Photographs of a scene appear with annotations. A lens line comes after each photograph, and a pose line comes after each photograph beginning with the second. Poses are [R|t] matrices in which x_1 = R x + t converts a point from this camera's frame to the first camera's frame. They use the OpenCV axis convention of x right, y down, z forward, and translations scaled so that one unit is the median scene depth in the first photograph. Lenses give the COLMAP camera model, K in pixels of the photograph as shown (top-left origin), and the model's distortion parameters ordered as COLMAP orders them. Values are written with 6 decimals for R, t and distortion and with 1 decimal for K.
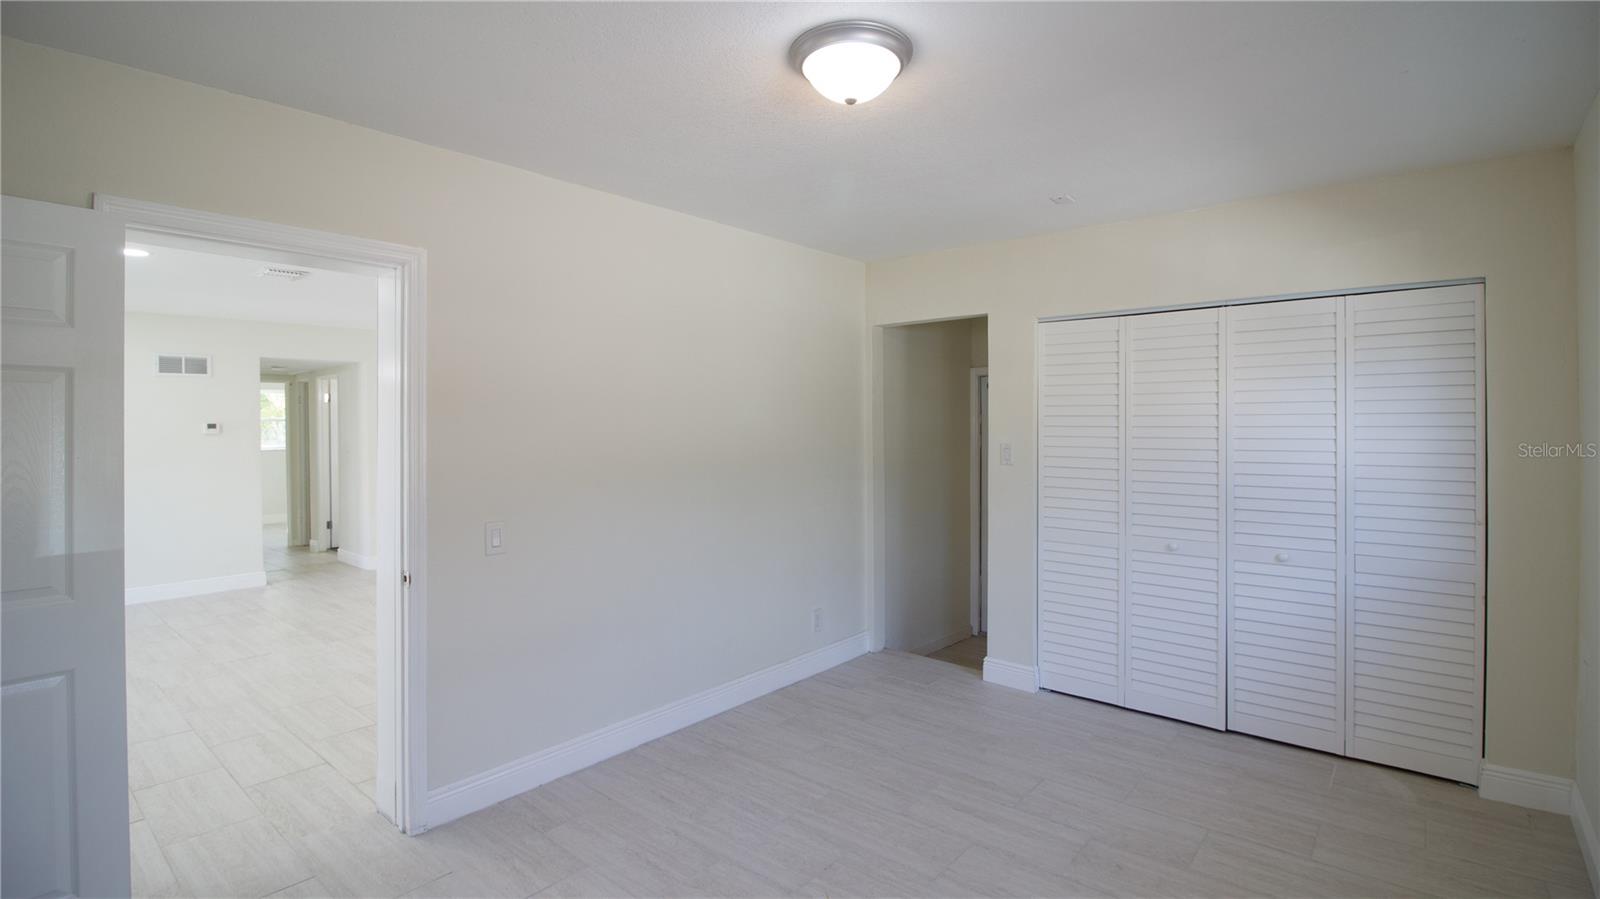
lens RADIAL K [[739.2, 0, 804.4], [0, 739.2, 430.6], [0, 0, 1]] dist [0.012716, -0.015865]
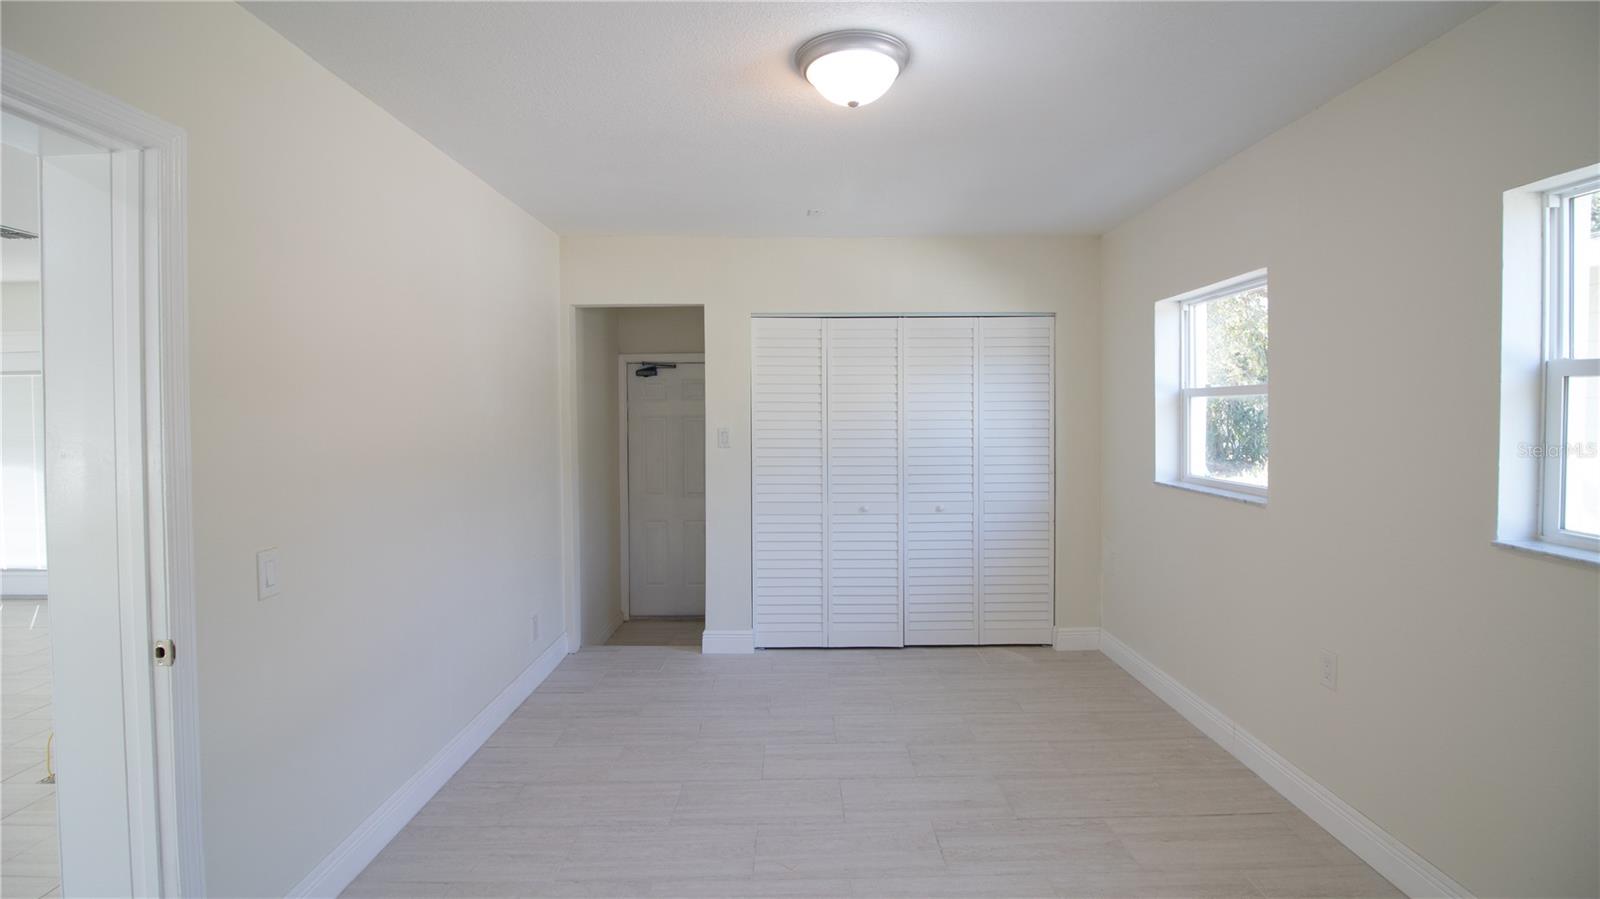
lens RADIAL K [[739.2, 0, 804.4], [0, 739.2, 430.6], [0, 0, 1]] dist [0.012716, -0.015865]
pose [[0.763953, -0.017788, 0.645027, -0.394143], [0.008544, 0.999811, 0.017453, 0.004739], [-0.645216, -0.007822, 0.763960, 0.131087]]
